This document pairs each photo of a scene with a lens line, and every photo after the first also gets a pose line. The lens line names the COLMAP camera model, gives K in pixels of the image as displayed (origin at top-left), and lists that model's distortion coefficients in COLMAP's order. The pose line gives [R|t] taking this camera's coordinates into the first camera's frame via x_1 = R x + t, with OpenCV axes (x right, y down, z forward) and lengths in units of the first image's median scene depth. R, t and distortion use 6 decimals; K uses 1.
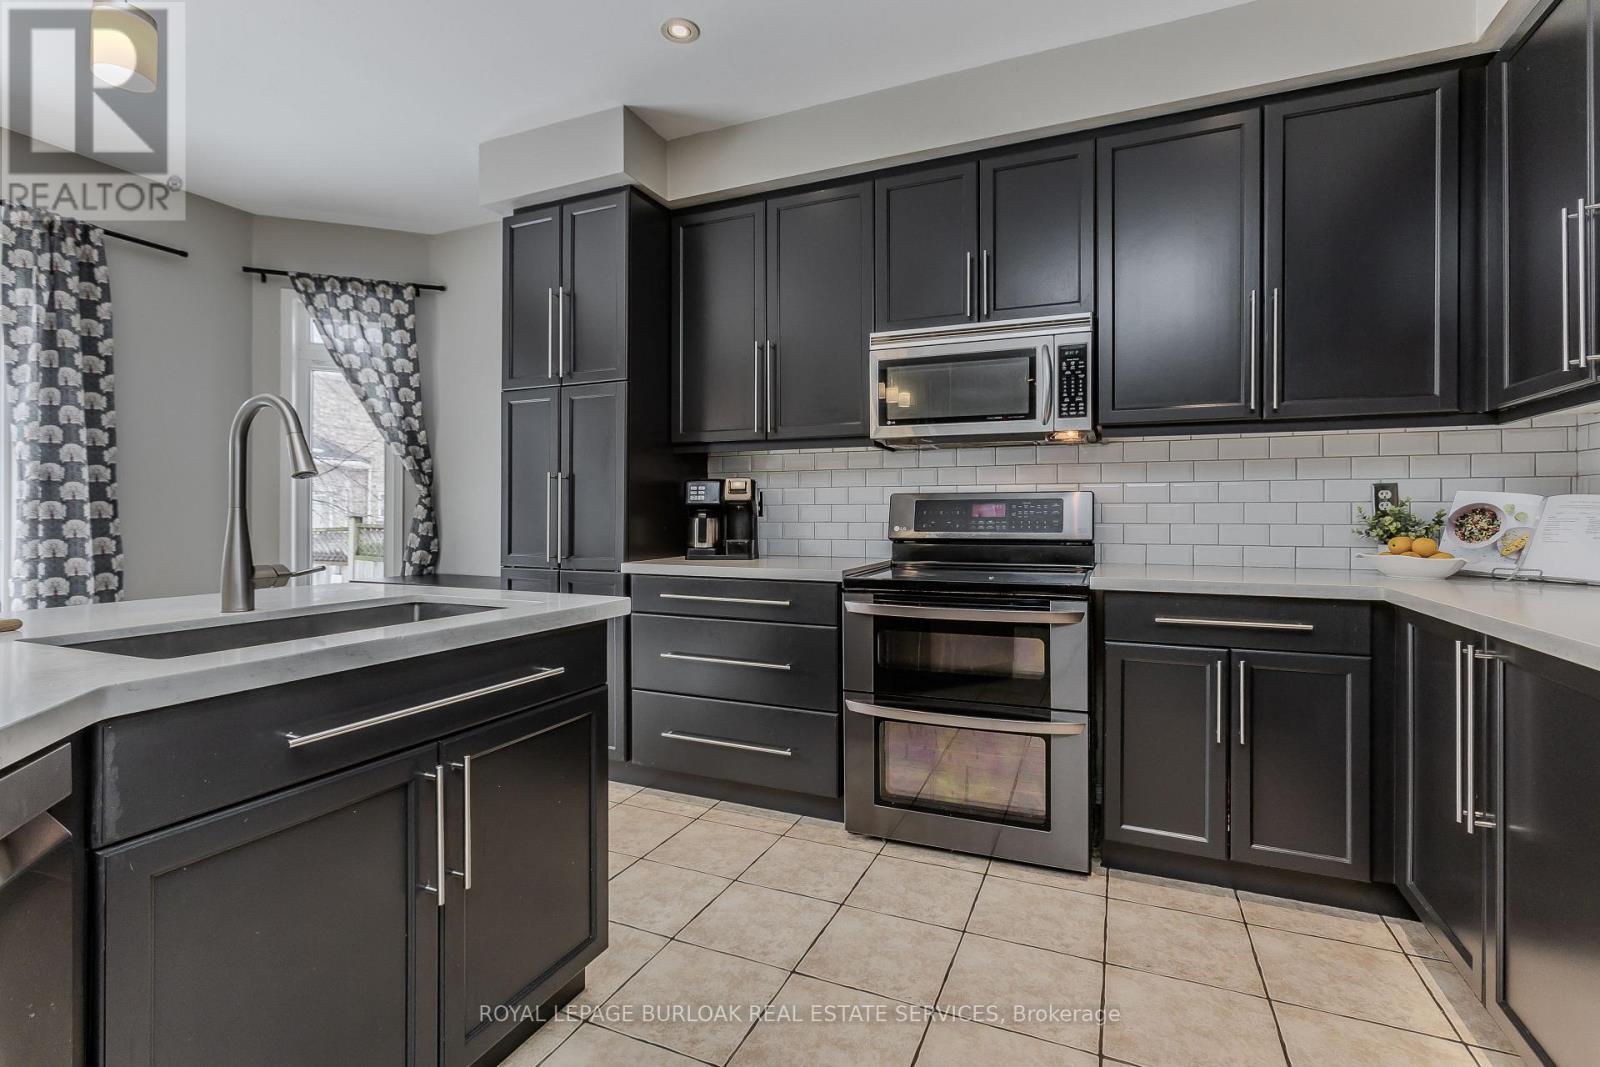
lens RADIAL K [[732.8, 0, 793.5], [0, 732.8, 524.8], [0, 0, 1]] dist [0.003357, 0.000513]
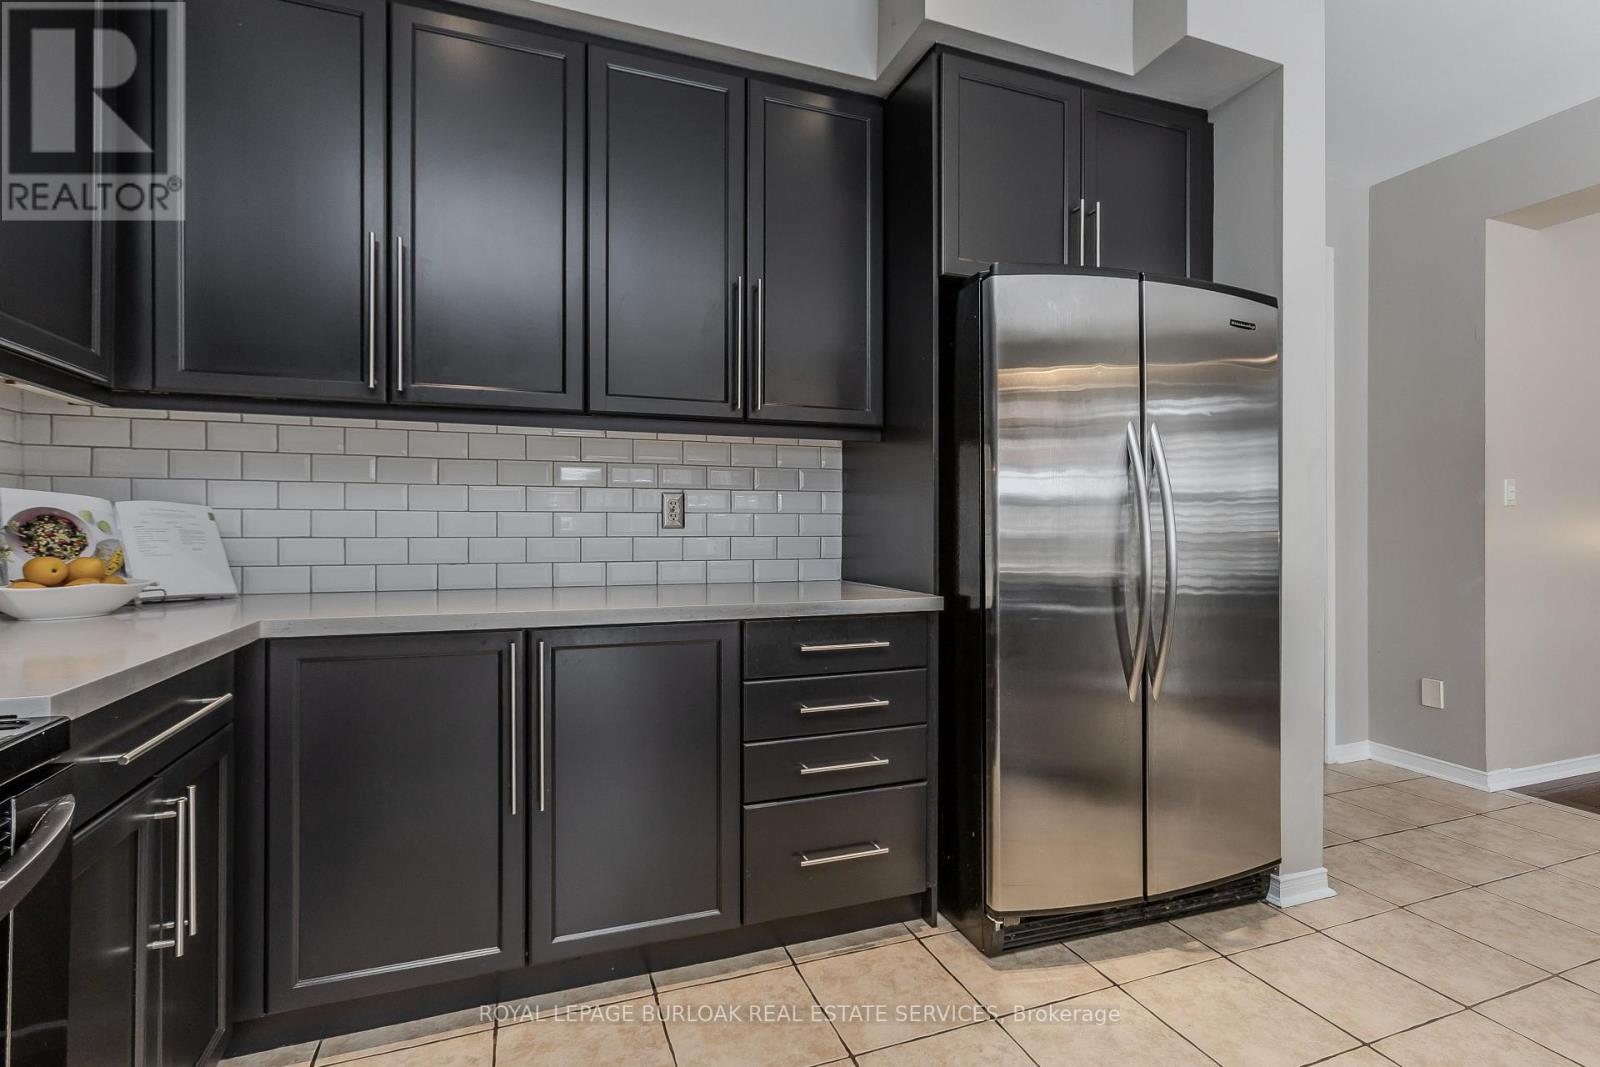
lens RADIAL K [[732.8, 0, 804.9], [0, 732.8, 528.1], [0, 0, 1]] dist [0.003357, 0.000513]
pose [[0.994234, -0.008872, 0.106865, 1.585620], [0.010637, 0.999816, -0.015959, 0.010130], [-0.106704, 0.017004, 0.994145, 0.203624]]
